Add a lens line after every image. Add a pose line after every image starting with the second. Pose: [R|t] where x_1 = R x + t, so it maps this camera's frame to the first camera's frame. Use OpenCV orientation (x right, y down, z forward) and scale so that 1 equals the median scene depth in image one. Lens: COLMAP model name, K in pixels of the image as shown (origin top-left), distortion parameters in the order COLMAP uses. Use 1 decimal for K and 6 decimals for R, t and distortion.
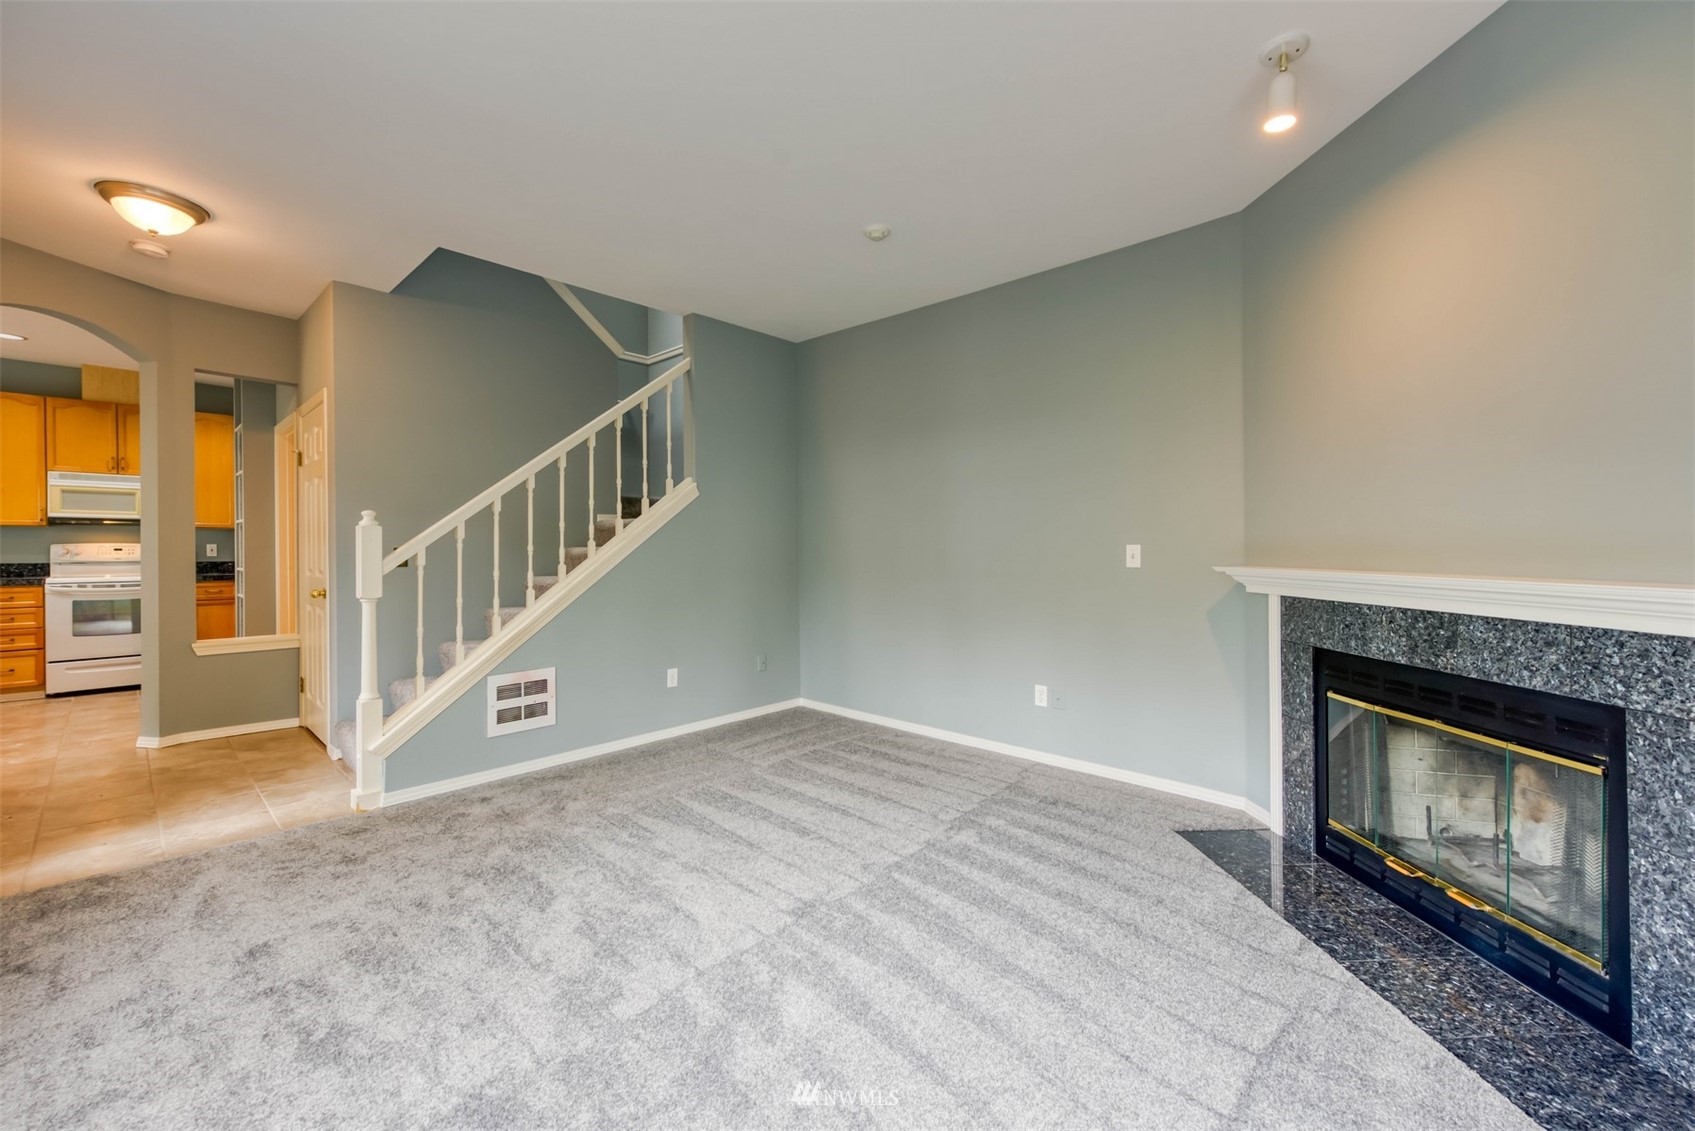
lens RADIAL K [[680.1, 0, 845.8], [0, 680.1, 550.2], [0, 0, 1]] dist [0.001361, 0.000000]
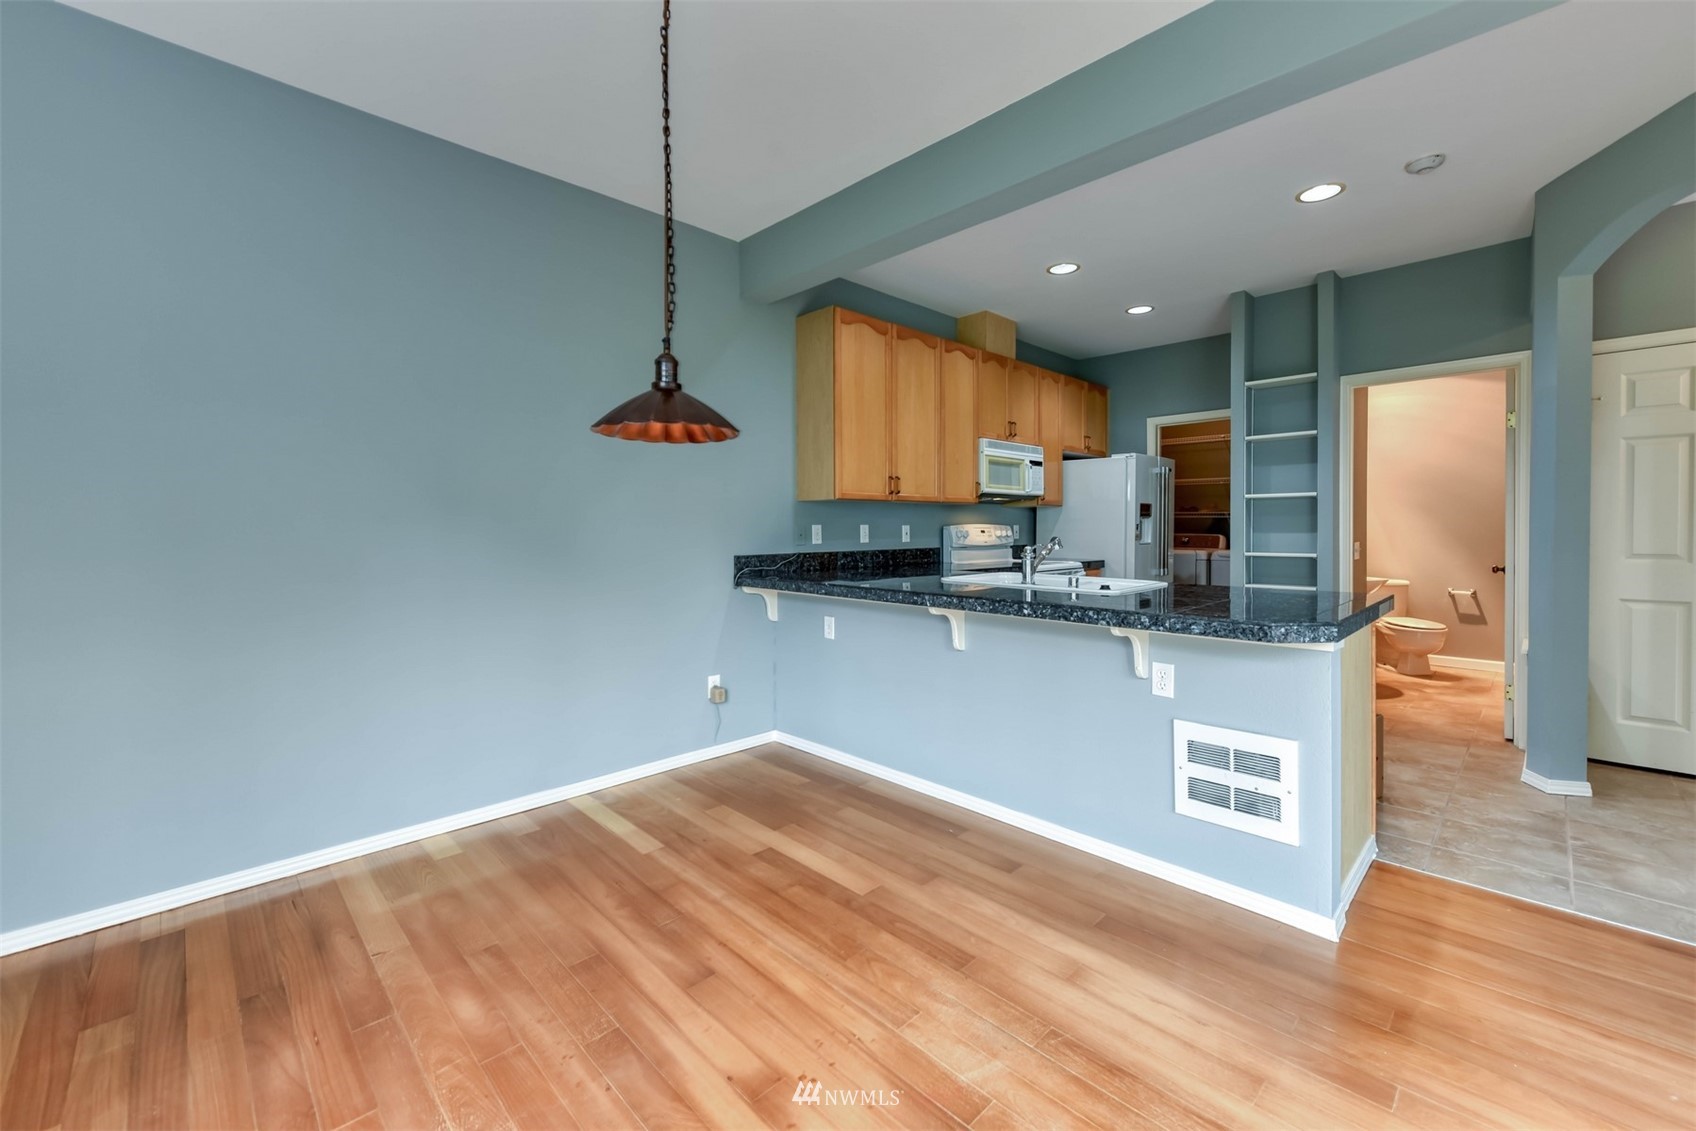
lens RADIAL K [[700.6, 0, 840.3], [0, 700.6, 534.8], [0, 0, 1]] dist [0.002714, 0.000141]
pose [[0.997710, -0.000548, -0.067639, -1.267221], [0.000955, 0.999982, 0.005983, -0.002321], [0.067634, -0.006034, 0.997692, 0.135220]]
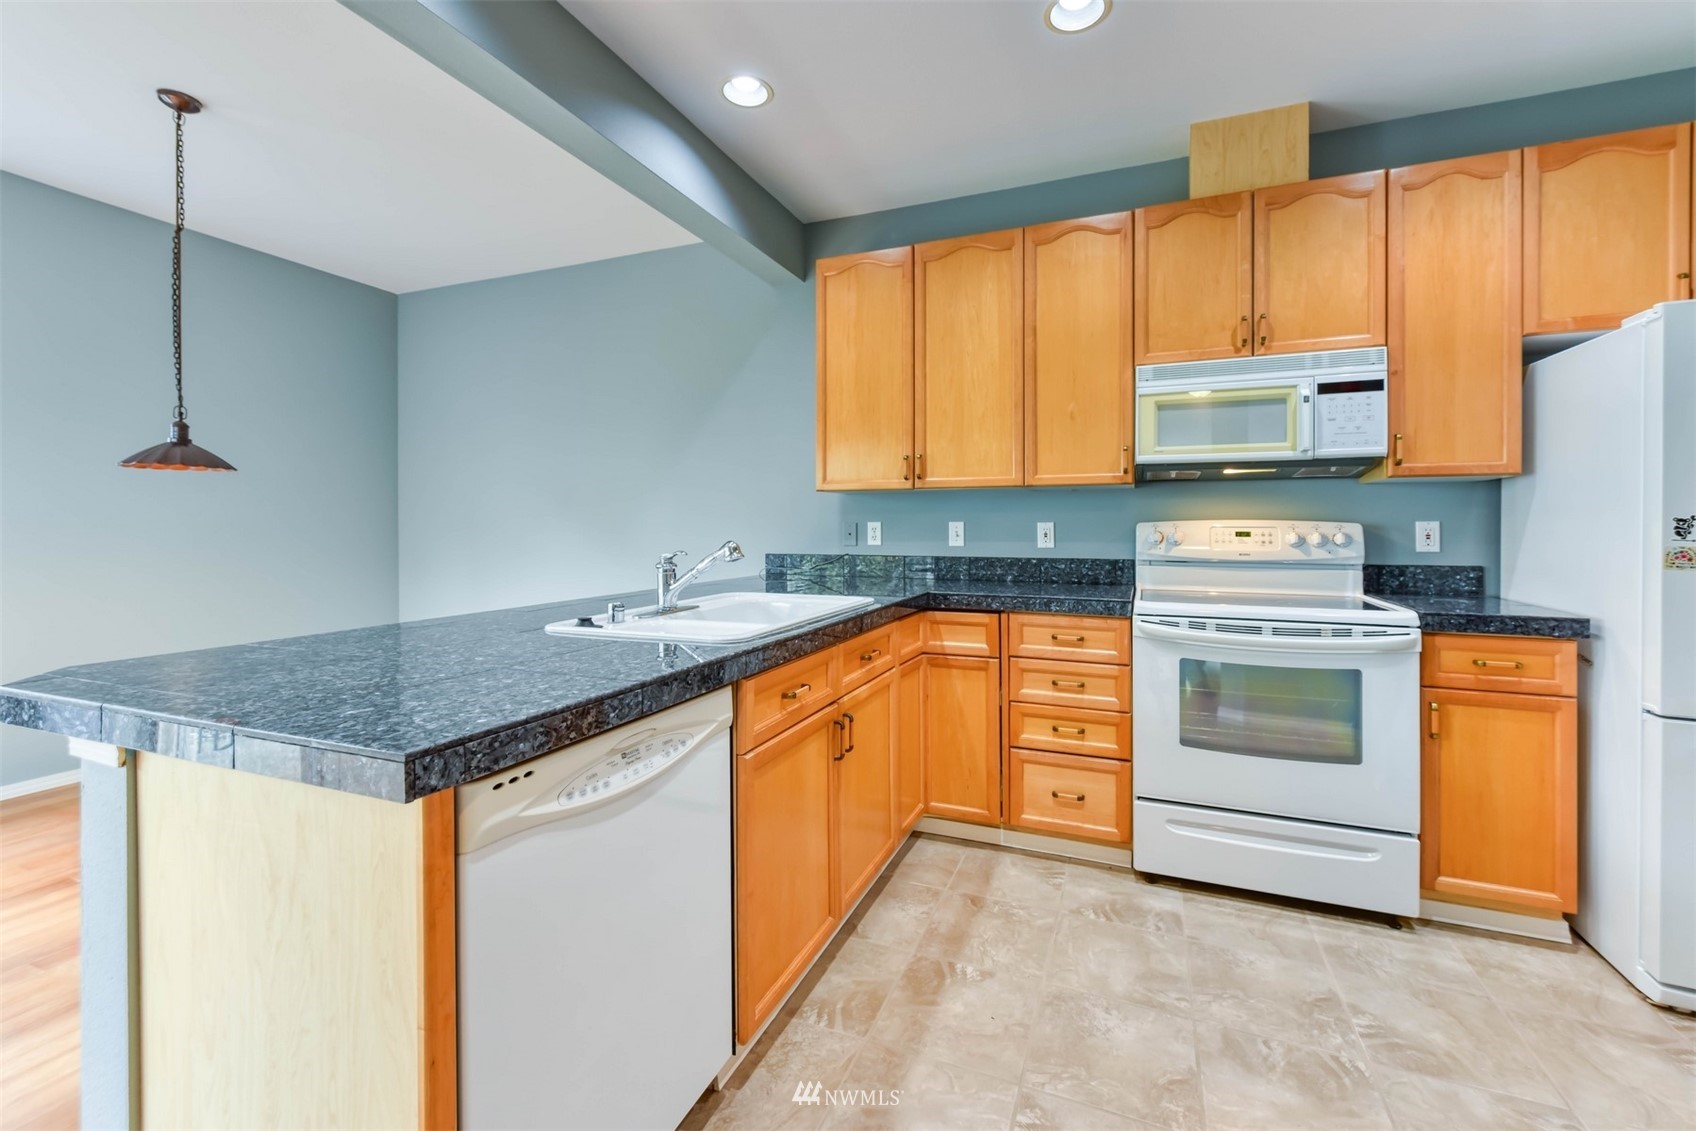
lens RADIAL K [[668.7, 0, 857.3], [0, 668.7, 533.7], [0, 0, 1]] dist [0.005601, -0.003892]
pose [[0.344927, 0.014014, -0.938525, -0.795326], [-0.004350, 0.999902, 0.013332, -0.006151], [0.938619, -0.000516, 0.344954, 0.653914]]
